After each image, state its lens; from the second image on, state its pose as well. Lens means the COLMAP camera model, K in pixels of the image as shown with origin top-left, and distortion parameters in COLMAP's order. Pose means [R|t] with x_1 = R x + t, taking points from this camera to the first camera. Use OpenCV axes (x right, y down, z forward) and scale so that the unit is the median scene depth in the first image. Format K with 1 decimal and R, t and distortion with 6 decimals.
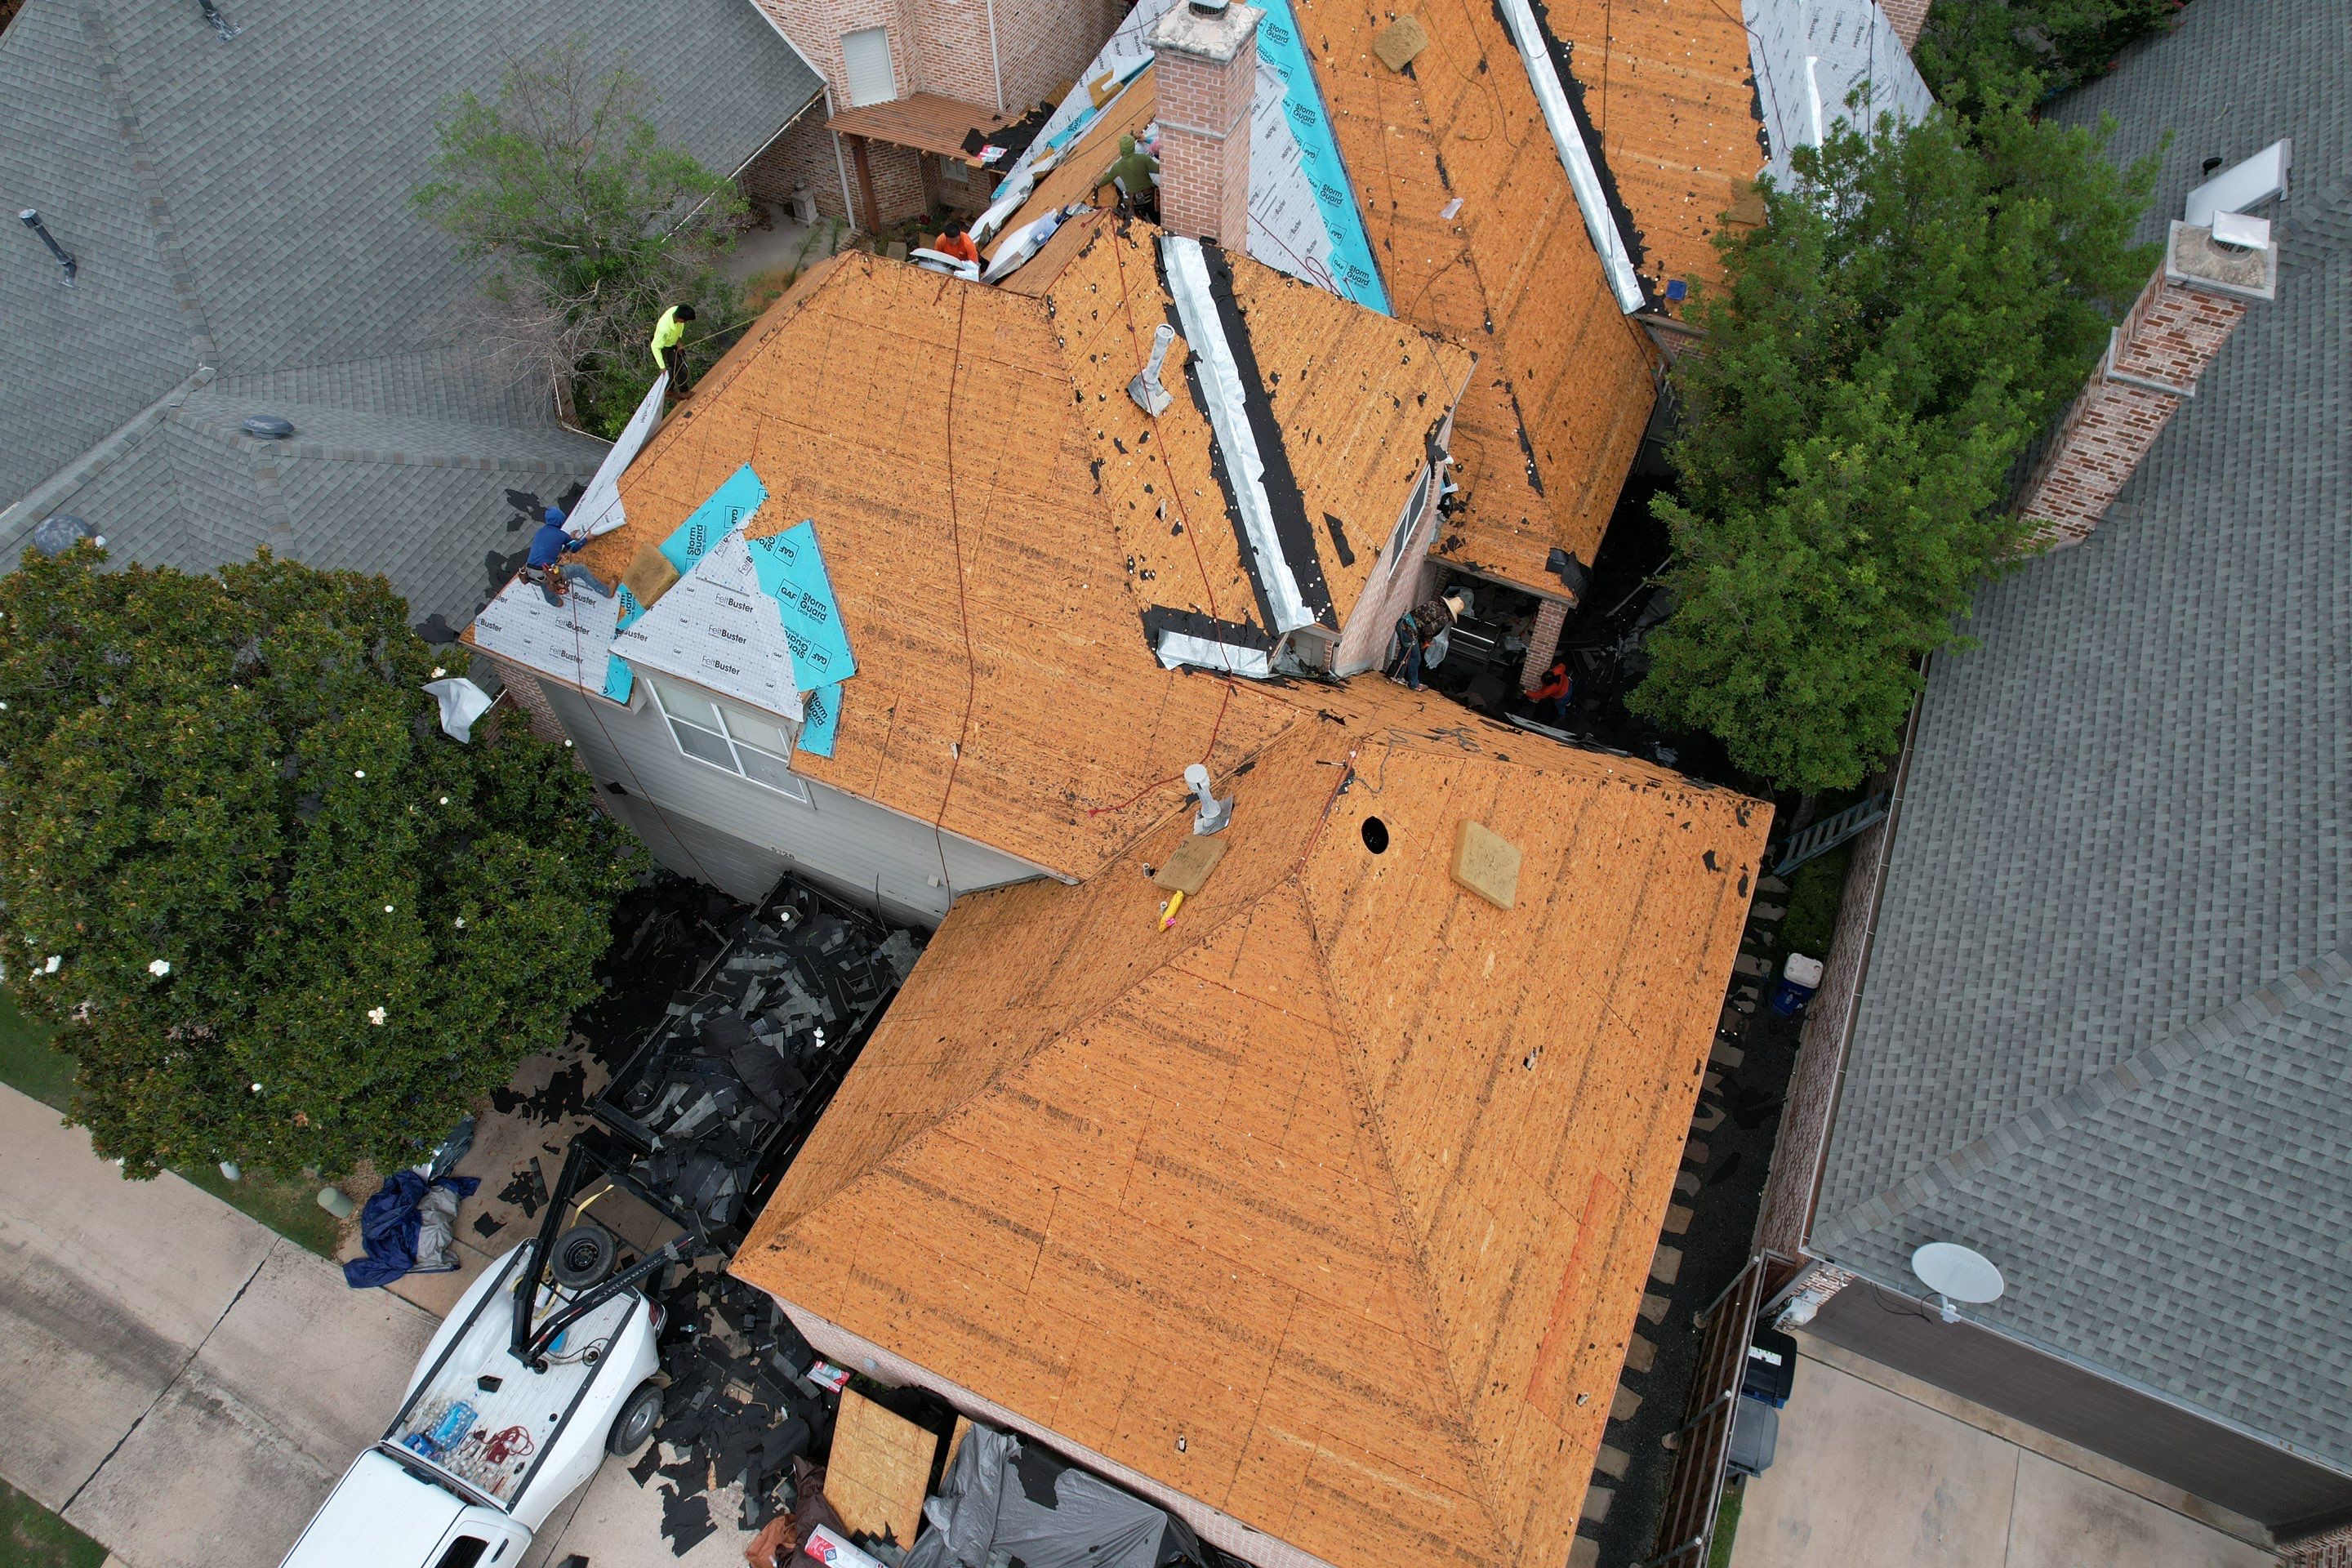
lens RADIAL K [[1467.3, 0, 1176.0], [0, 1467.3, 784.0], [0, 0, 1]] dist [-0.111100, 0.103070]
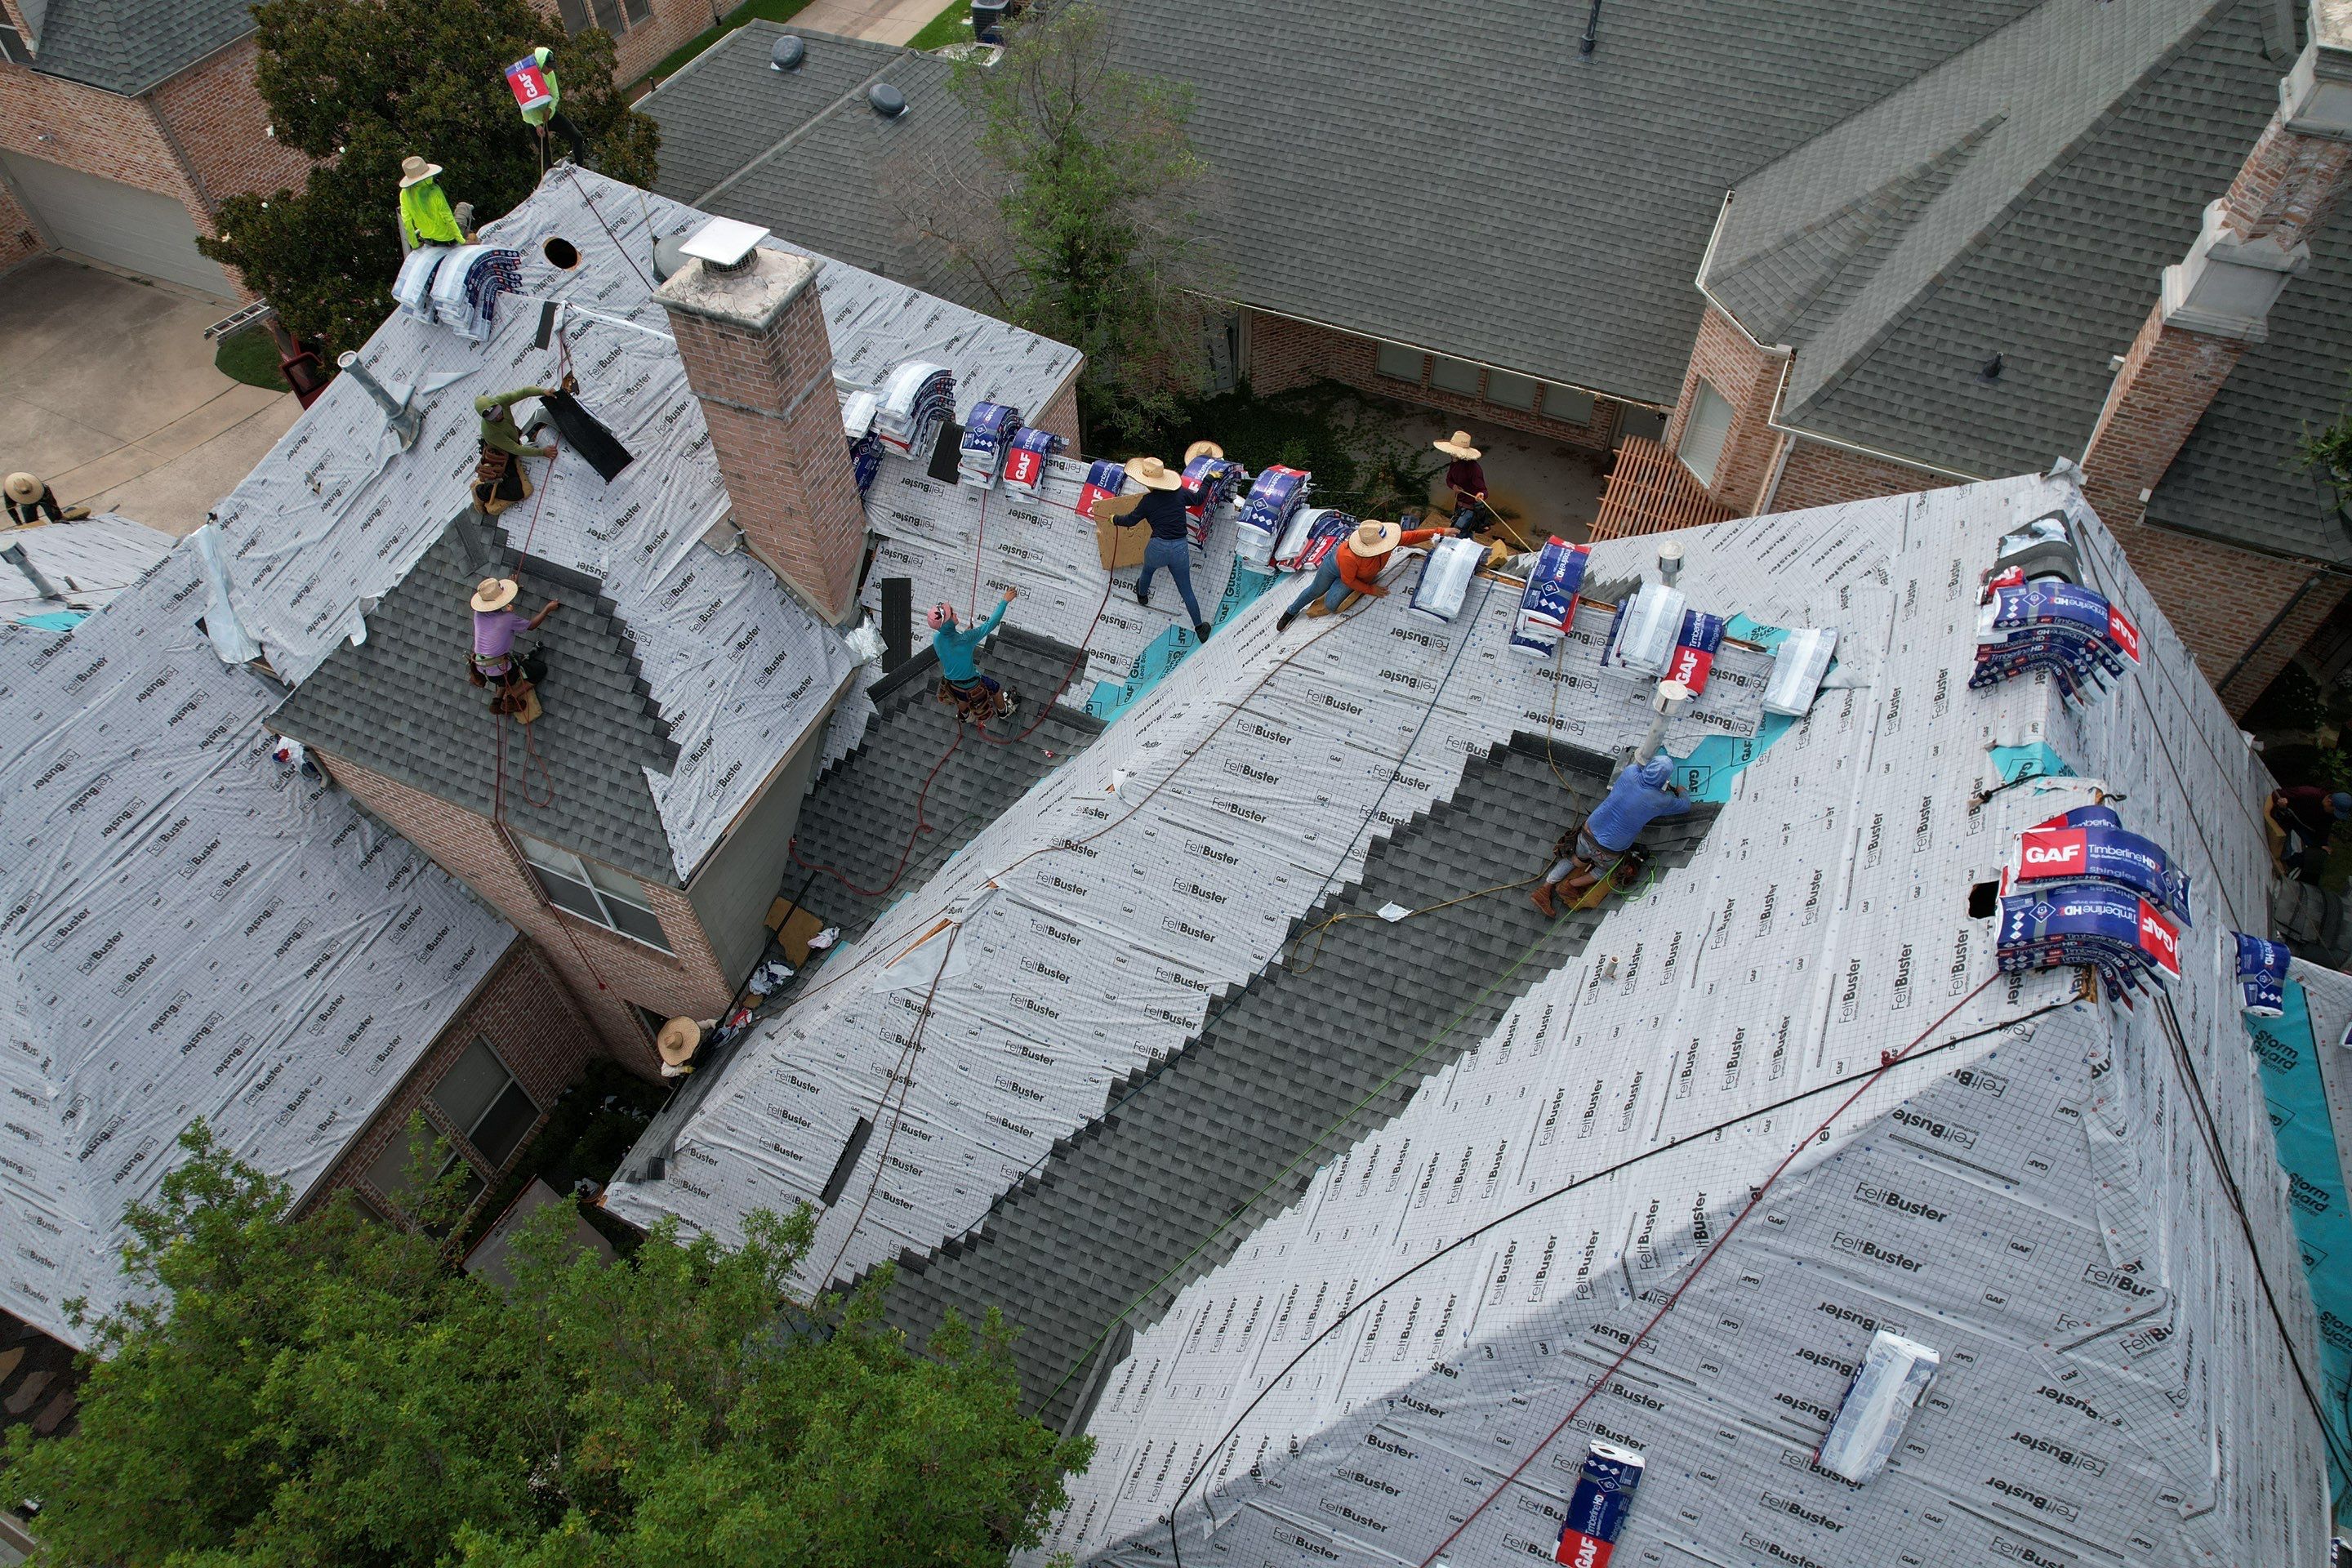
lens RADIAL K [[1501.9, 0, 1181.2], [0, 1501.9, 788.4], [0, 0, 1]] dist [-0.073063, 0.067559]
pose [[0.008779, 0.789582, -0.613583, 0.444350], [-0.819898, 0.356952, 0.447608, -0.602565], [0.572442, 0.499145, 0.650510, 0.460672]]
